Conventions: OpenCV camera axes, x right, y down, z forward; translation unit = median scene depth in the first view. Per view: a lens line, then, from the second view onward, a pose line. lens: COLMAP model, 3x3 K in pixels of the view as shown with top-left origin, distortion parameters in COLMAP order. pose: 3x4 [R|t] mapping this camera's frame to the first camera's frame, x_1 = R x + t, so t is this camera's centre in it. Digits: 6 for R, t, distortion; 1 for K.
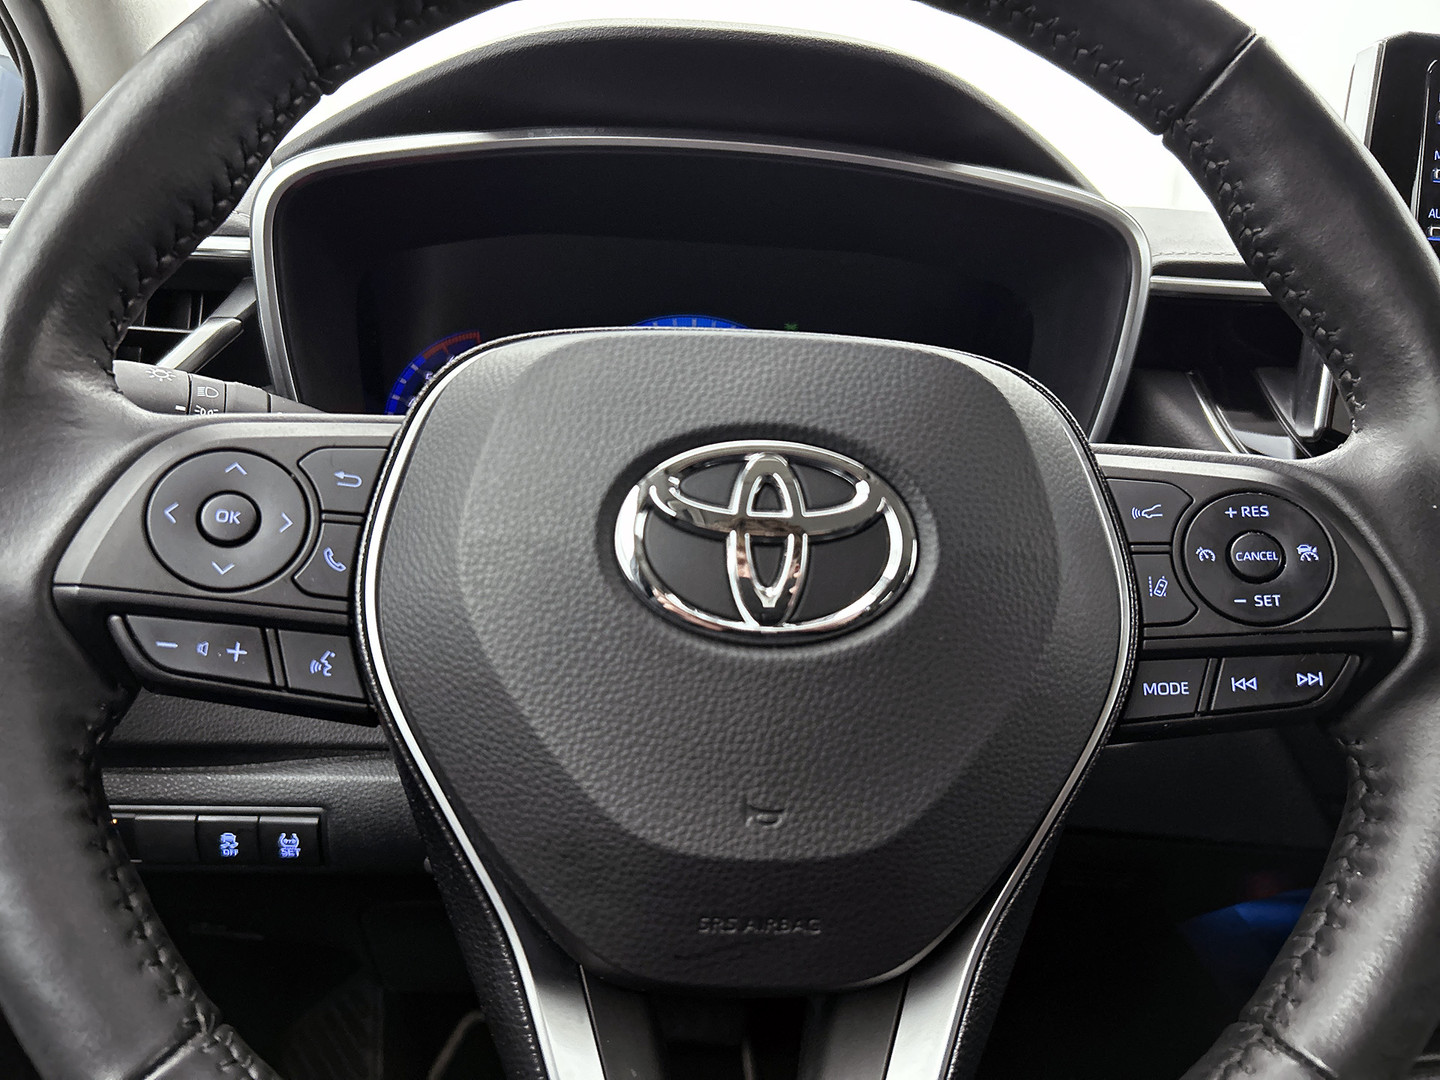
lens RADIAL K [[1087.1, 0, 716.3], [0, 1087.1, 536.4], [0, 0, 1]] dist [-0.008429, -0.001795]
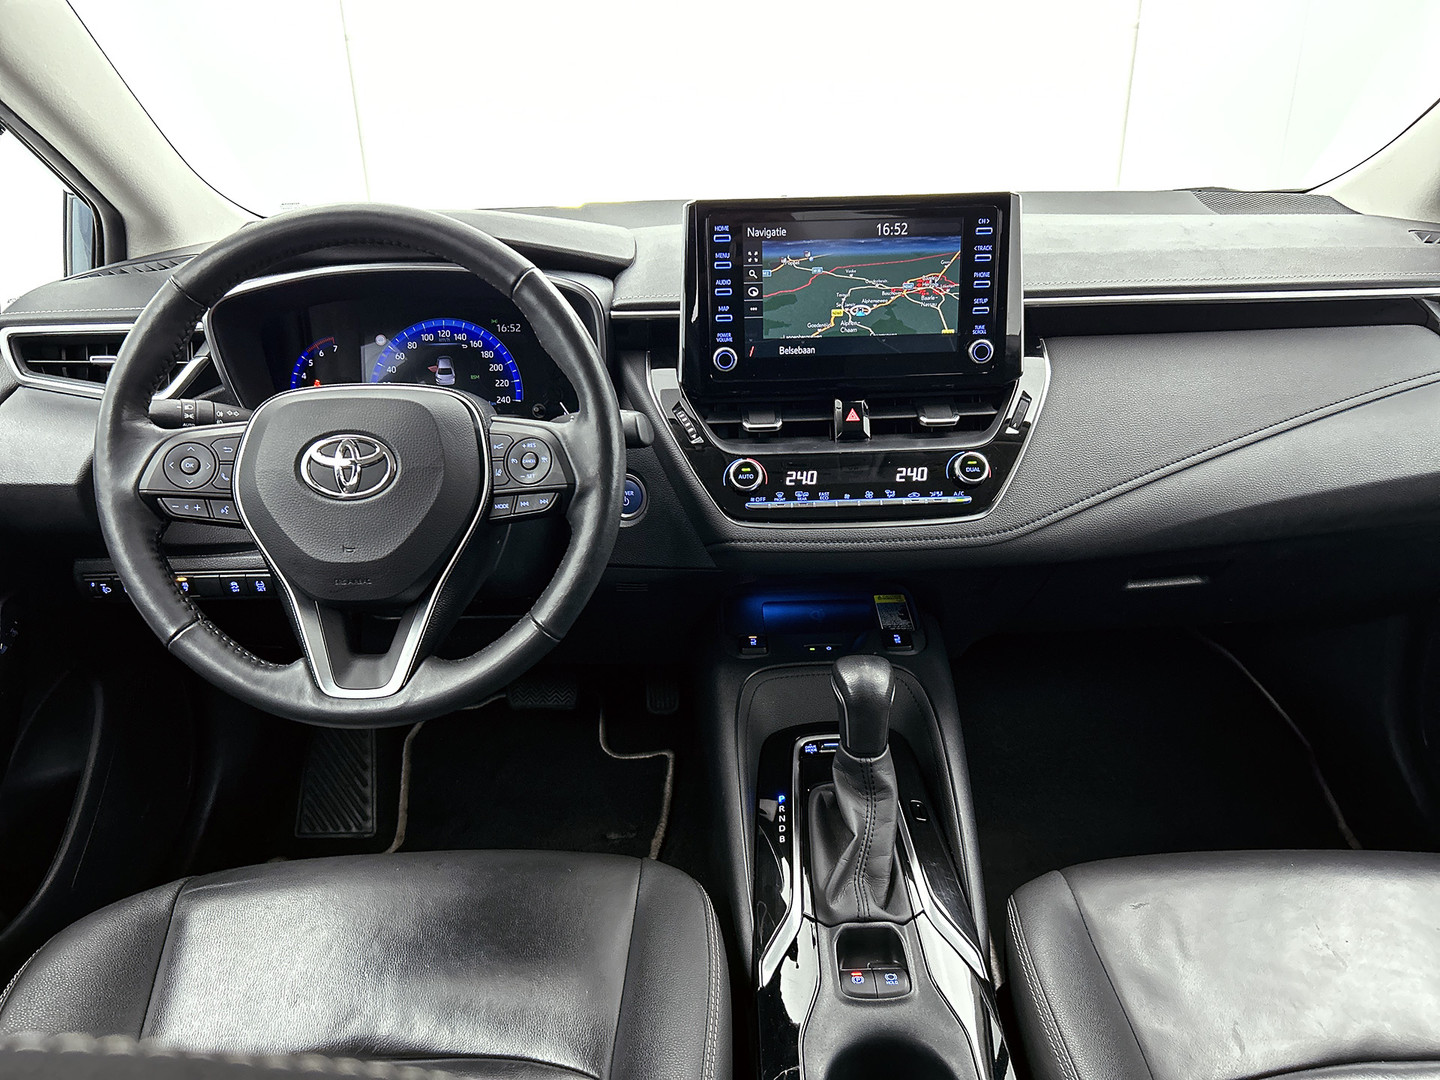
lens RADIAL K [[1087.1, 0, 724.5], [0, 1087.1, 542.0], [0, 0, 1]] dist [-0.008429, -0.001795]
pose [[0.996187, -0.039280, -0.077901, 1.322031], [0.052472, 0.983119, 0.175283, -0.267271], [0.069701, -0.178703, 0.981431, -2.002660]]
